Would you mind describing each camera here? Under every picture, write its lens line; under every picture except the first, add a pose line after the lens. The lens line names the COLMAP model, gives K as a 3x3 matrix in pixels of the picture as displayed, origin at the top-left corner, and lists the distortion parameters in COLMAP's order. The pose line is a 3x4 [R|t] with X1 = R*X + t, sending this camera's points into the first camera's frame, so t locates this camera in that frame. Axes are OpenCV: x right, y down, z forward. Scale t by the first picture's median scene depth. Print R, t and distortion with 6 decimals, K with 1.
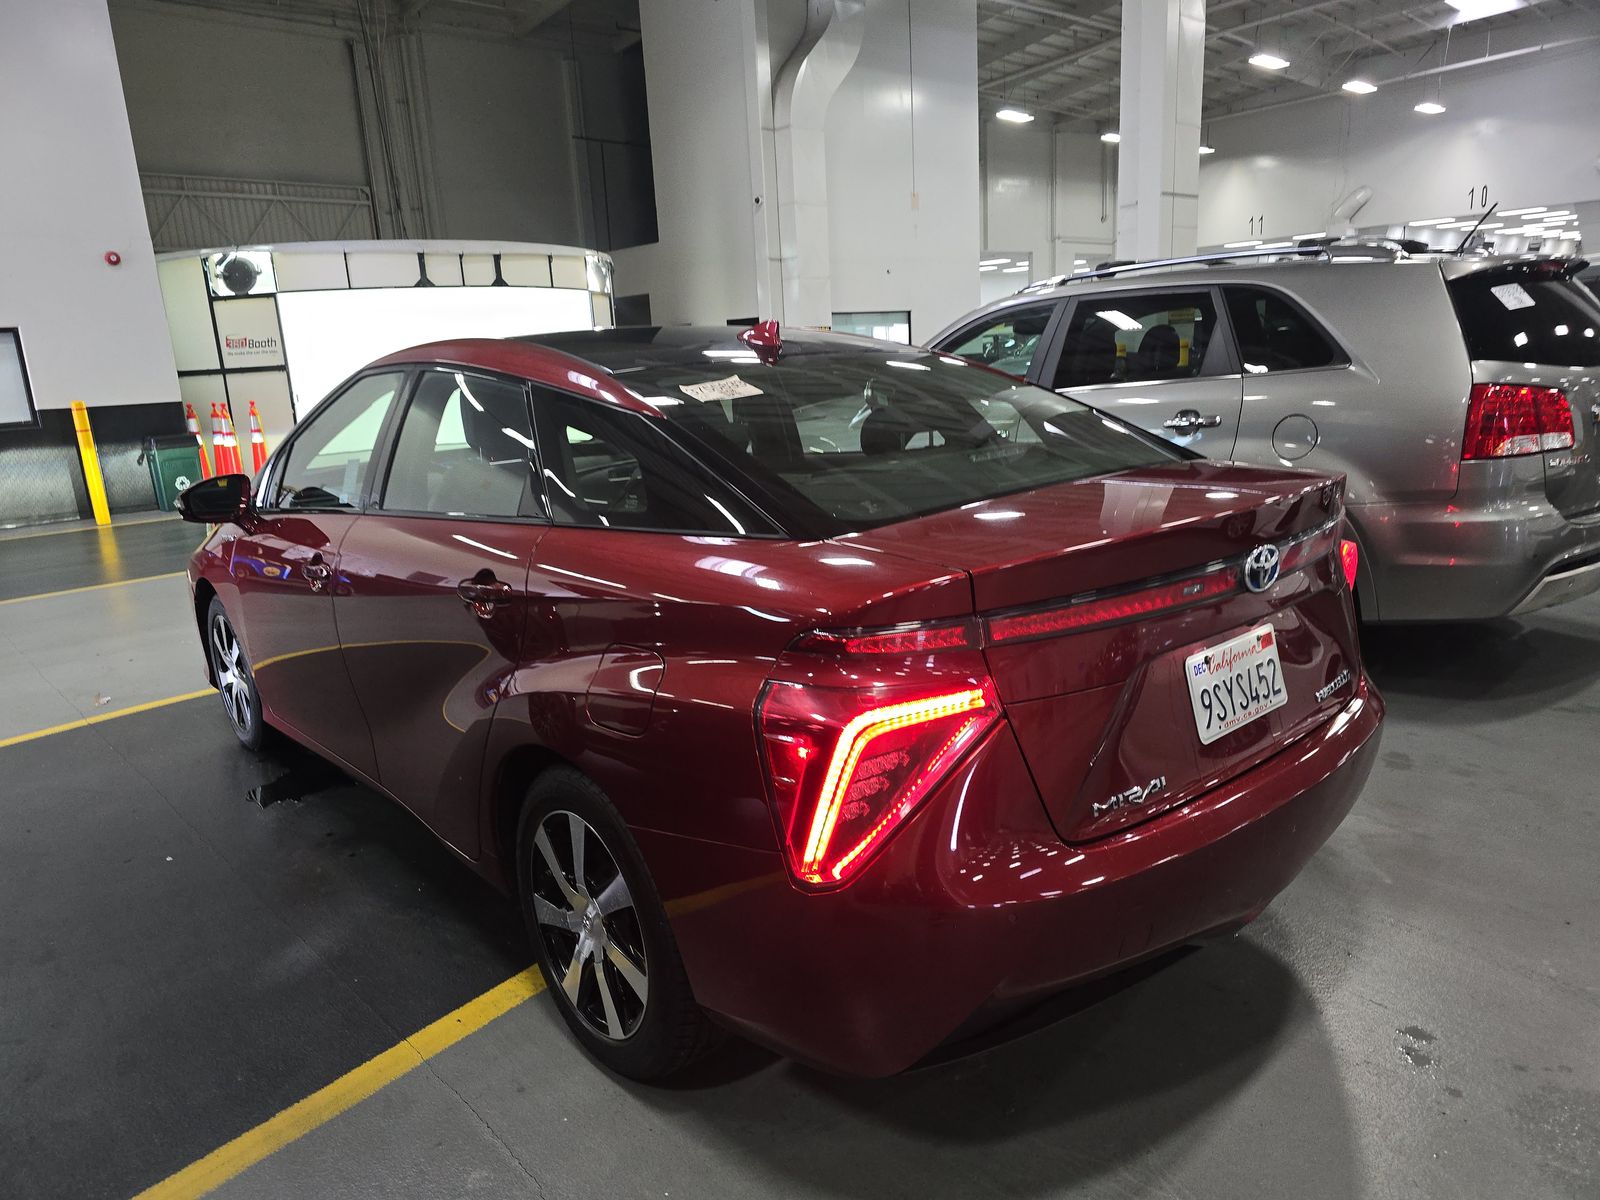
lens RADIAL K [[1057.9, 0, 797.7], [0, 1057.9, 607.7], [0, 0, 1]] dist [0.028892, -0.019470]
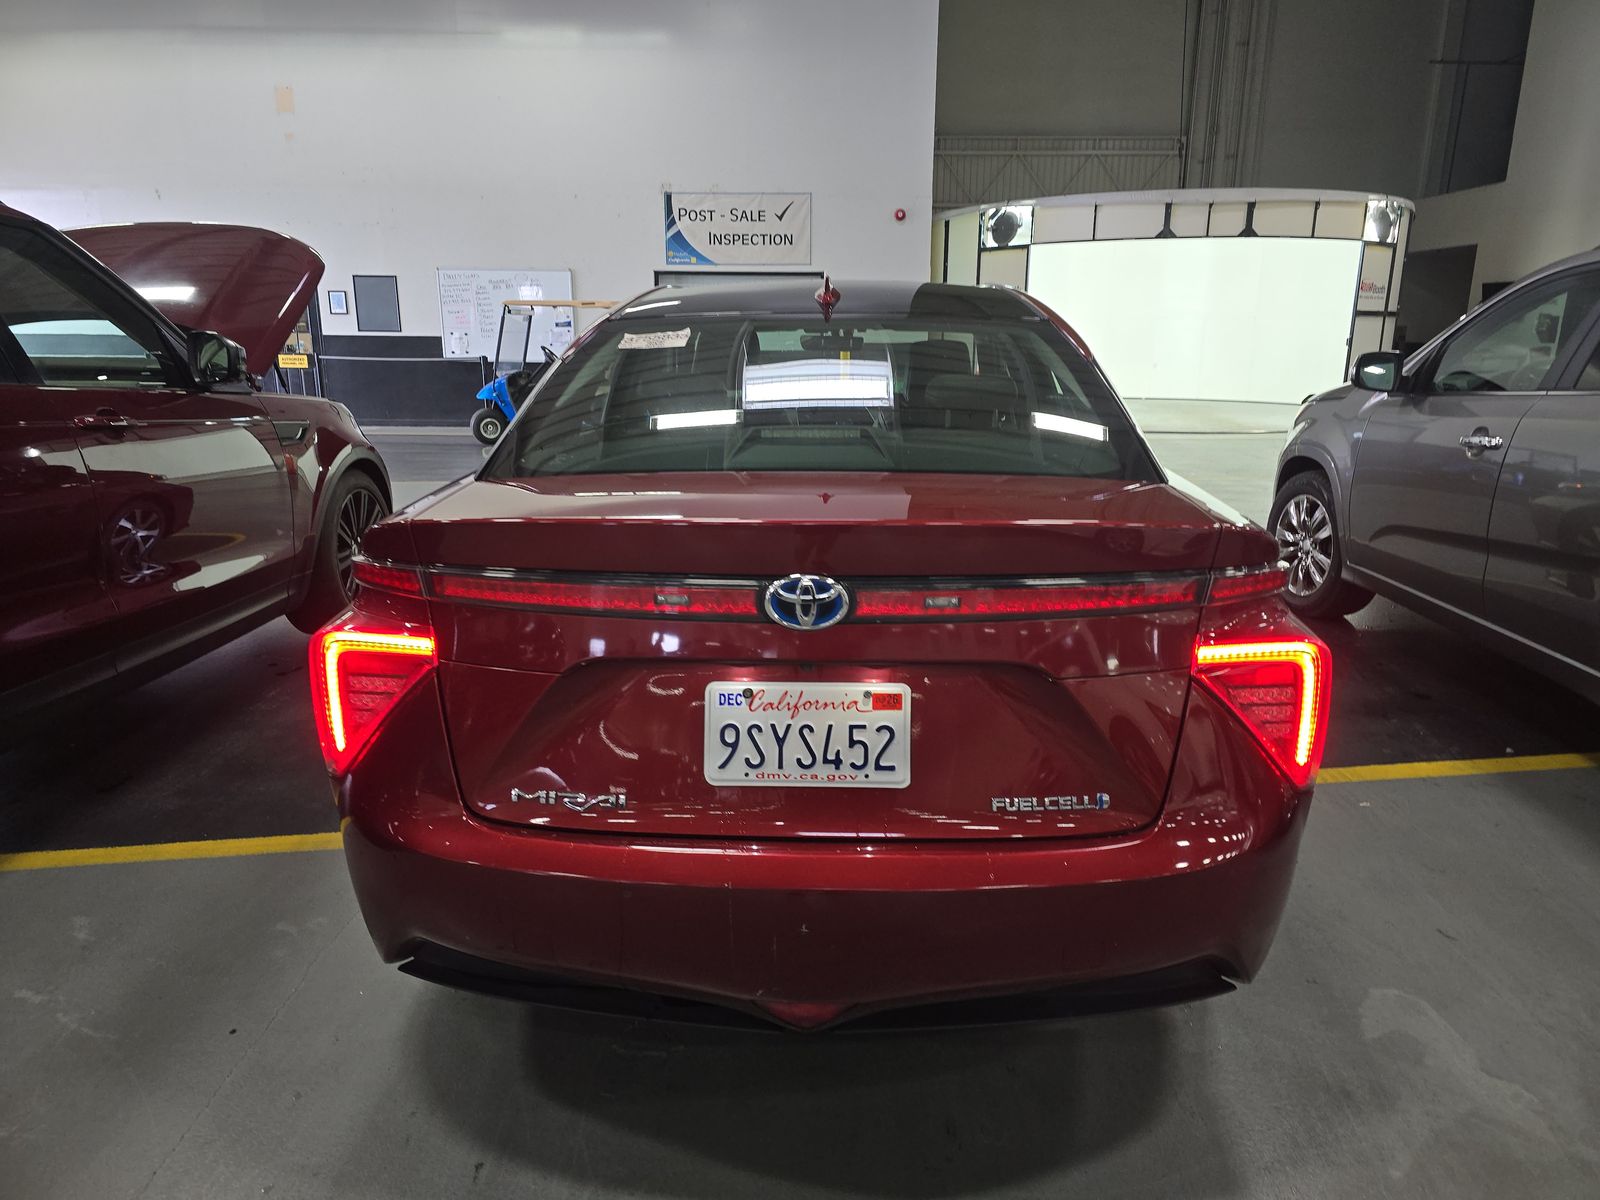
lens RADIAL K [[1057.9, 0, 794.0], [0, 1057.9, 600.7], [0, 0, 1]] dist [0.028892, -0.019470]
pose [[0.735585, 0.220991, -0.640374, 0.103505], [-0.197464, 0.974190, 0.109366, -0.013516], [0.648015, 0.046002, 0.760237, 0.041612]]
